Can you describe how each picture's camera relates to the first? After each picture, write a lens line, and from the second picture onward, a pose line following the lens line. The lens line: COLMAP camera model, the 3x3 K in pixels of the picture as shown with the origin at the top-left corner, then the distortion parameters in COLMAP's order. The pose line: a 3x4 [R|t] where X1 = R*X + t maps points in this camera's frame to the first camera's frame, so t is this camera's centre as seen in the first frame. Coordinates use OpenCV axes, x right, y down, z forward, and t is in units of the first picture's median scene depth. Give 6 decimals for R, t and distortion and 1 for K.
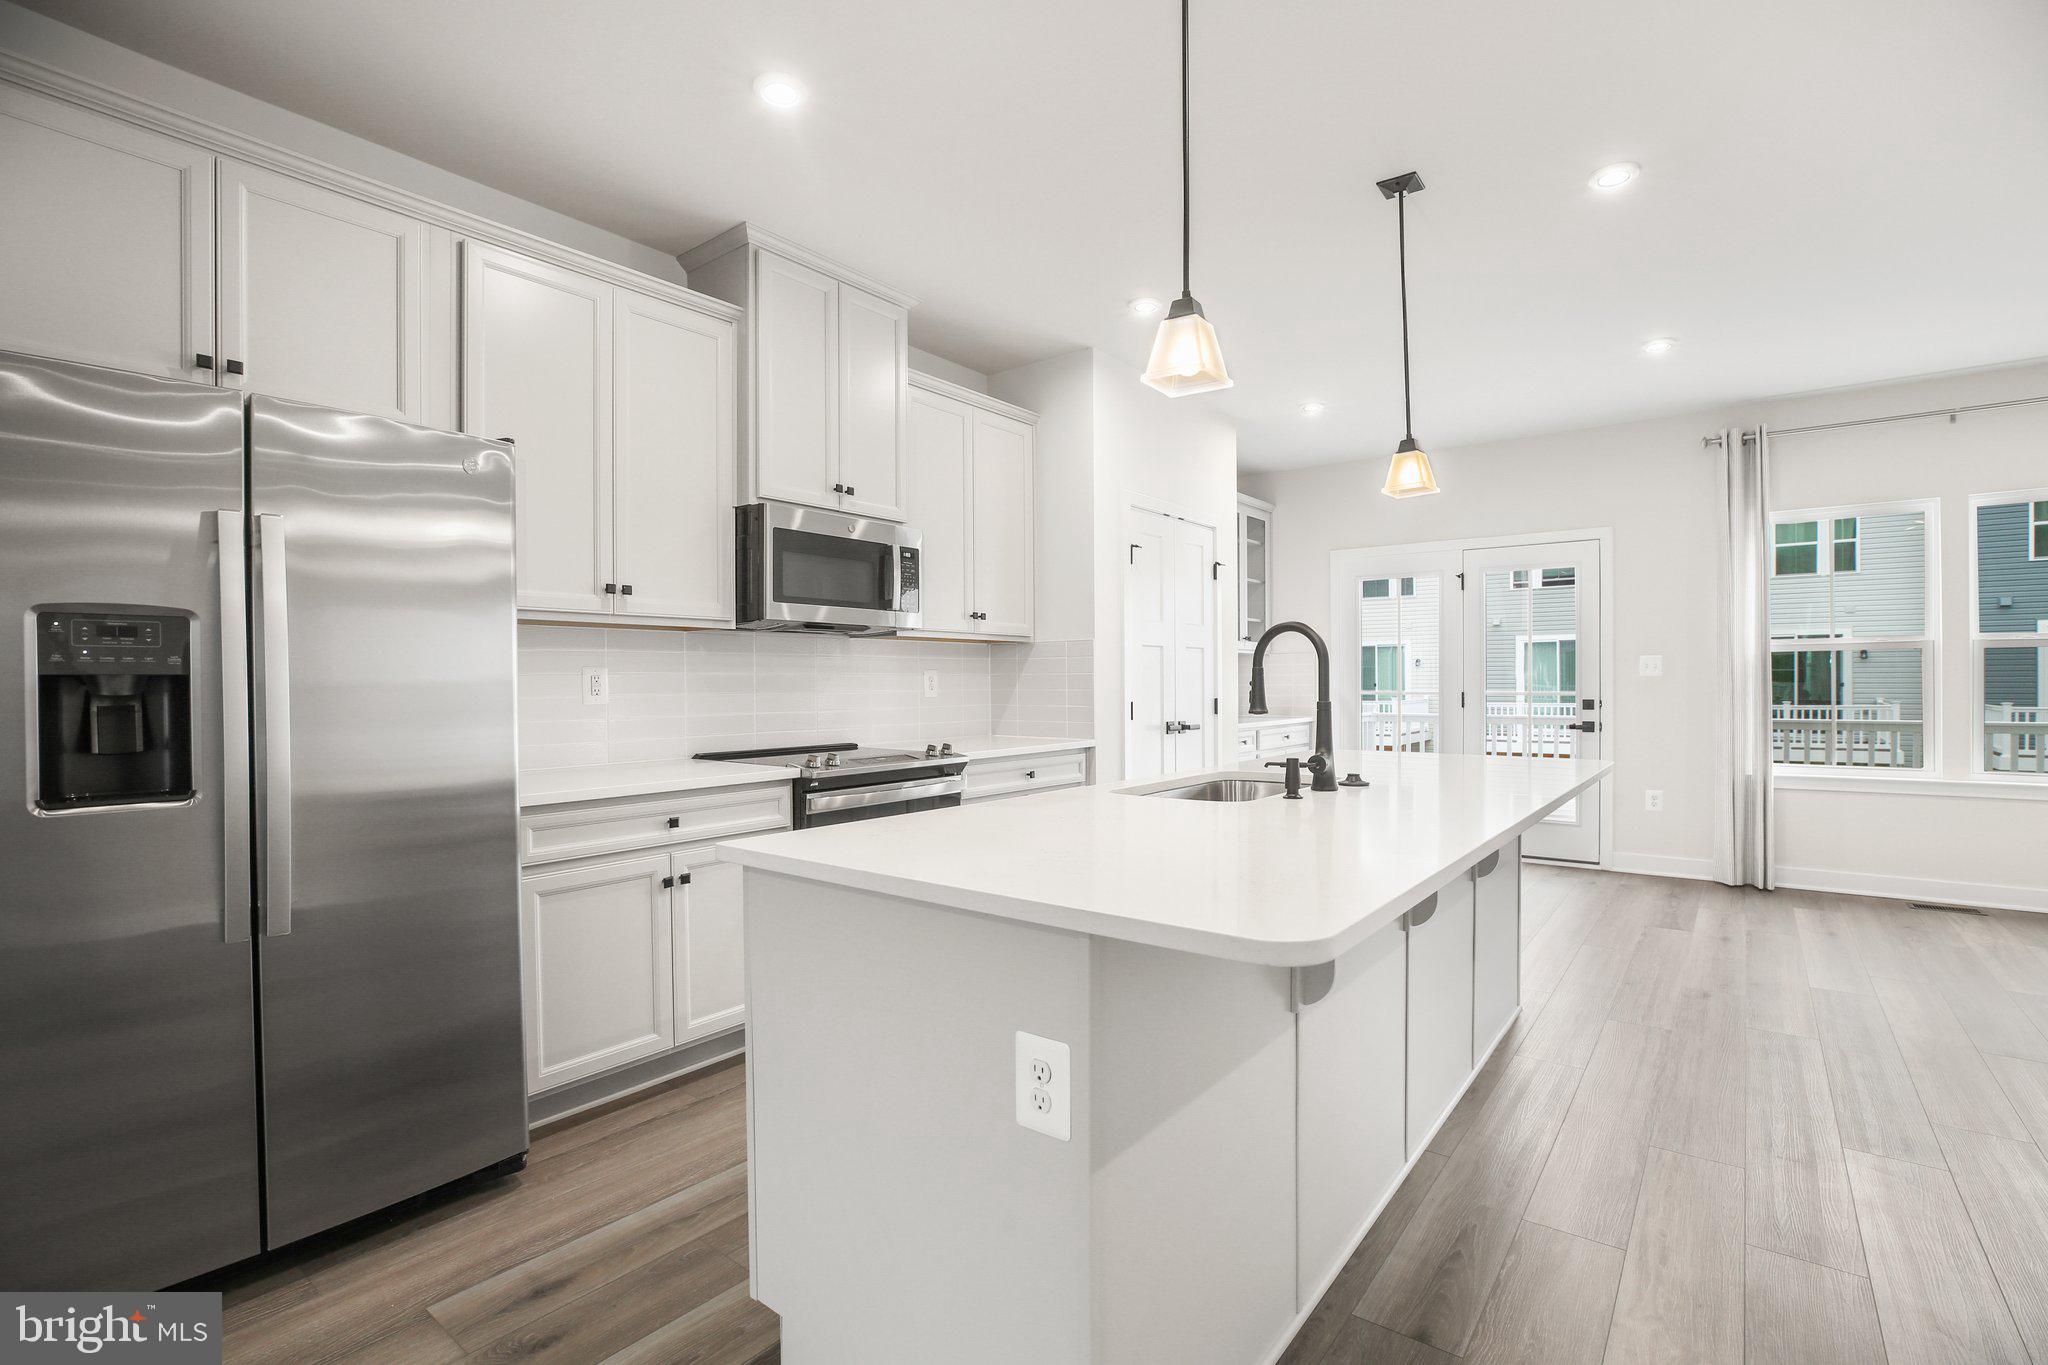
lens RADIAL K [[938.7, 0, 1052.6], [0, 938.7, 688.3], [0, 0, 1]] dist [-0.031538, 0.003443]
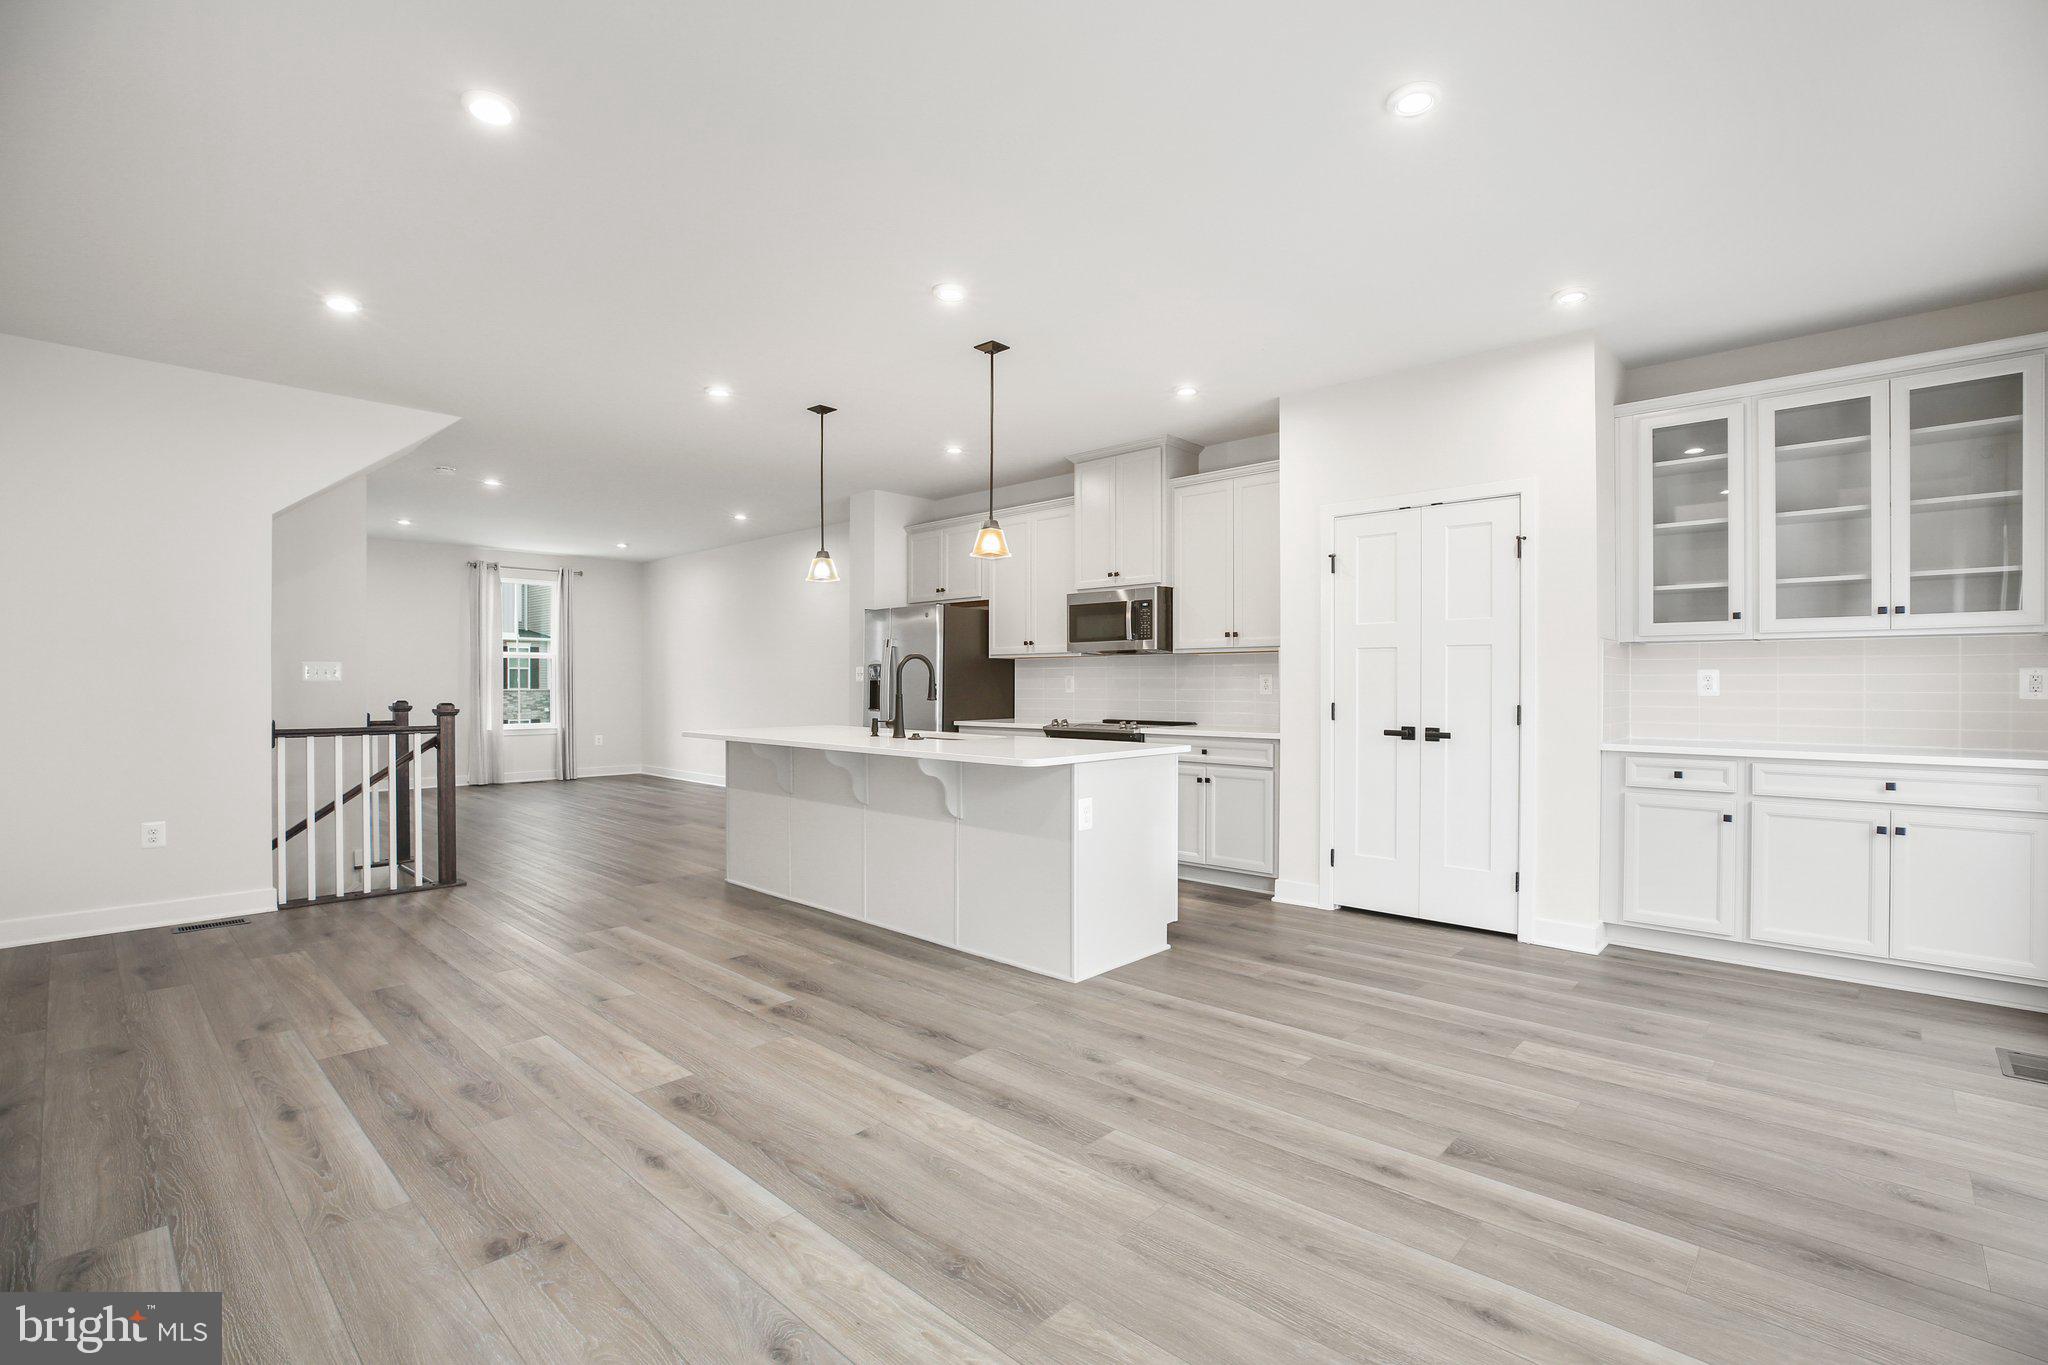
lens RADIAL K [[938.7, 0, 1020.4], [0, 938.7, 683.7], [0, 0, 1]] dist [-0.031538, 0.003443]
pose [[-0.118108, 0.008810, -0.992962, 1.227822], [-0.002980, 0.999953, 0.009226, -0.016167], [0.992996, 0.004048, -0.118077, 0.807875]]
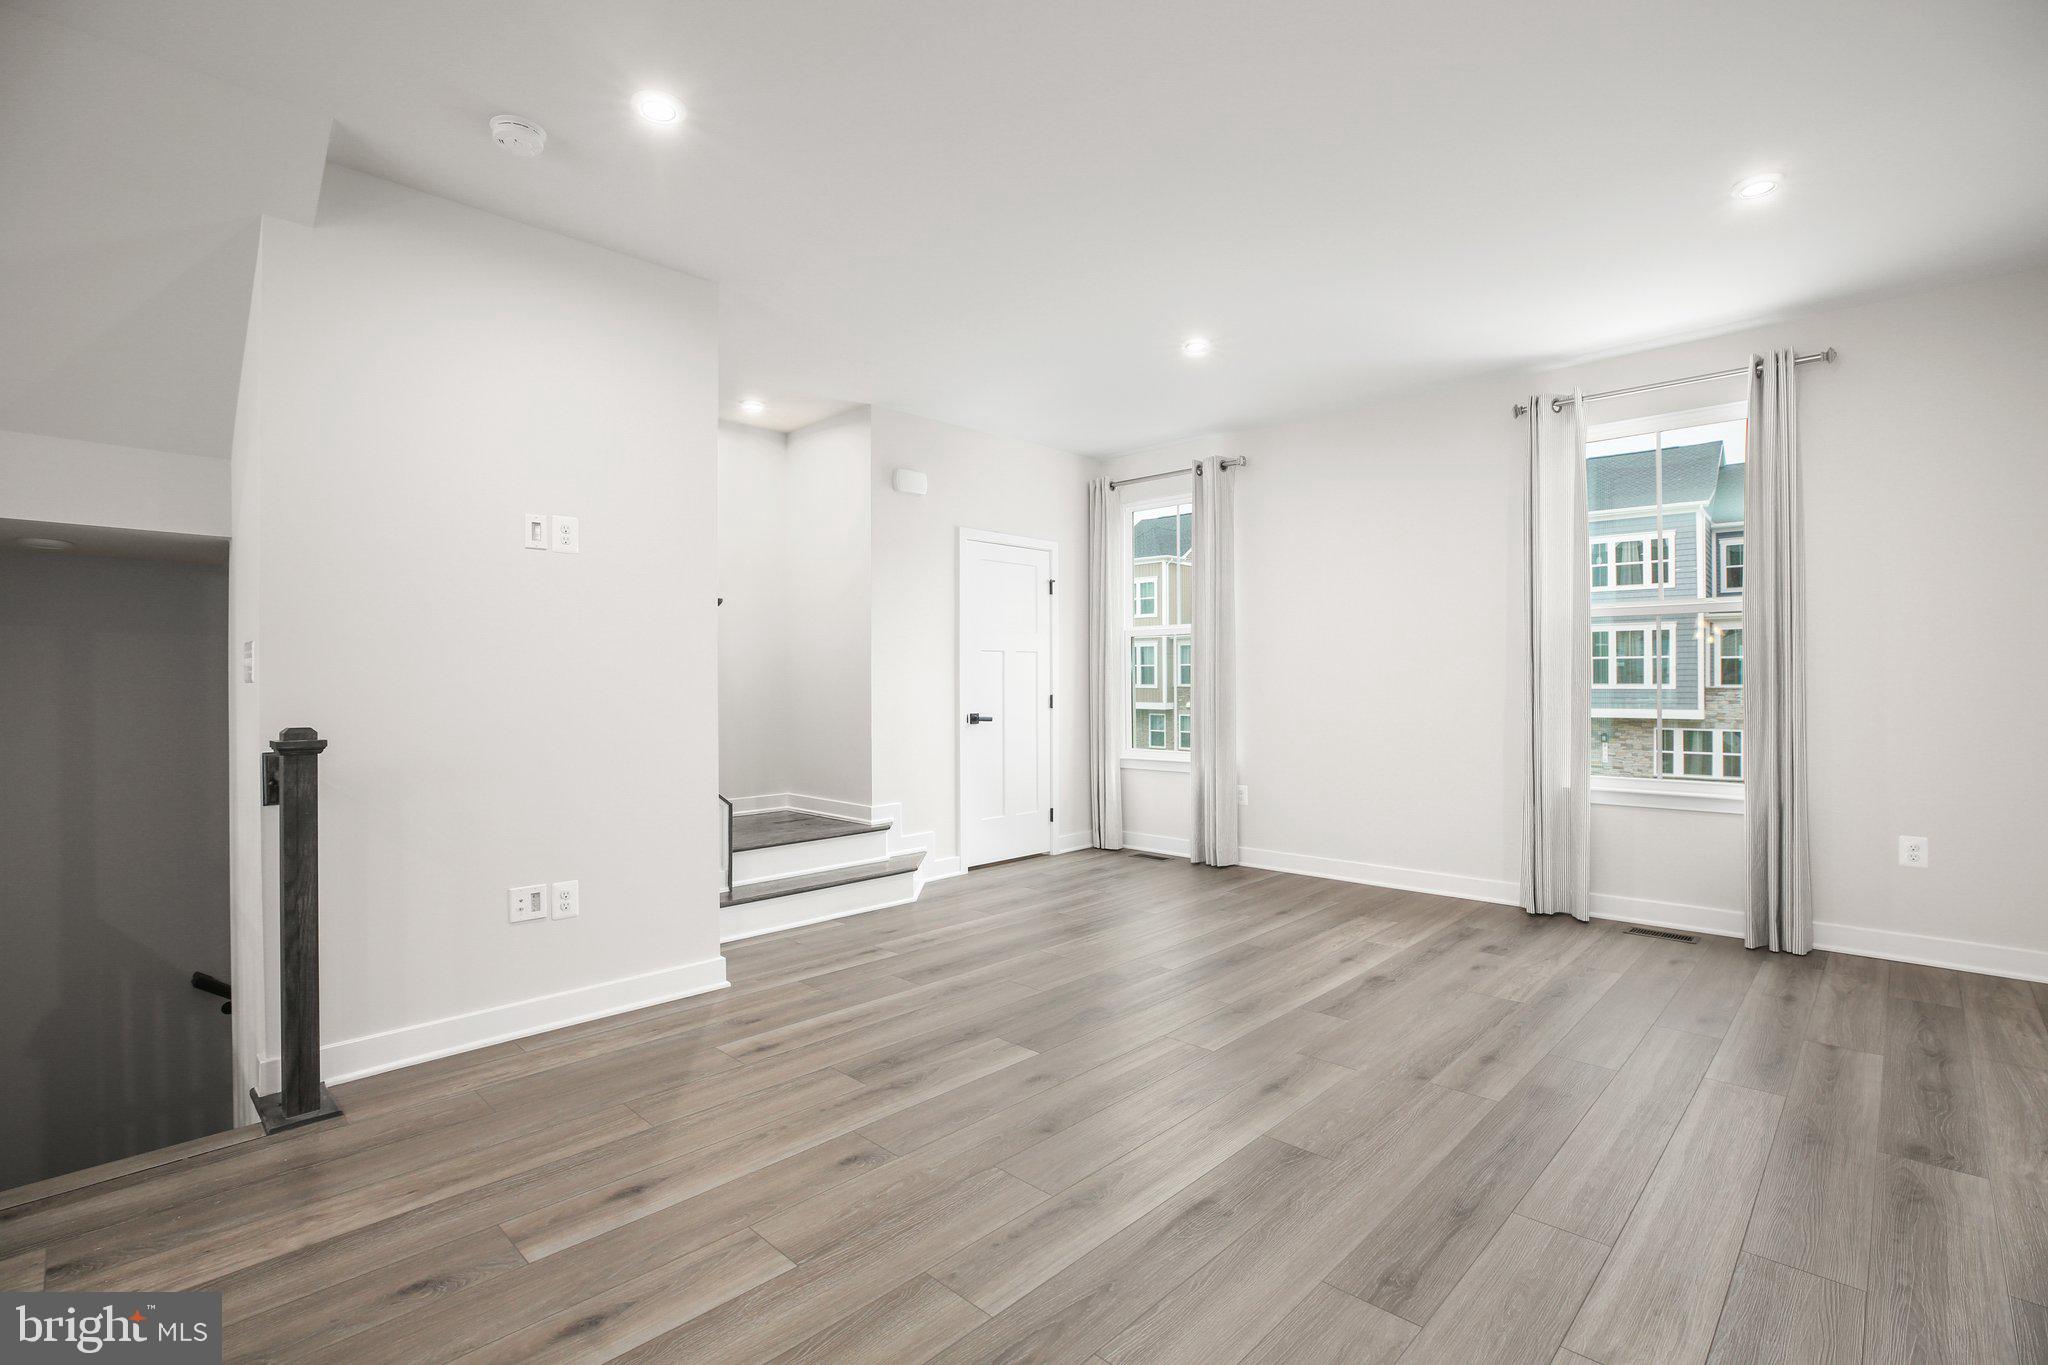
lens RADIAL K [[938.7, 0, 1044.1], [0, 938.7, 676.9], [0, 0, 1]] dist [-0.031538, 0.003443]
pose [[-0.993493, 0.013202, 0.113126, -0.559829], [0.013236, 0.999912, -0.000455, 0.002497], [-0.113122, 0.001045, -0.993581, 0.232486]]
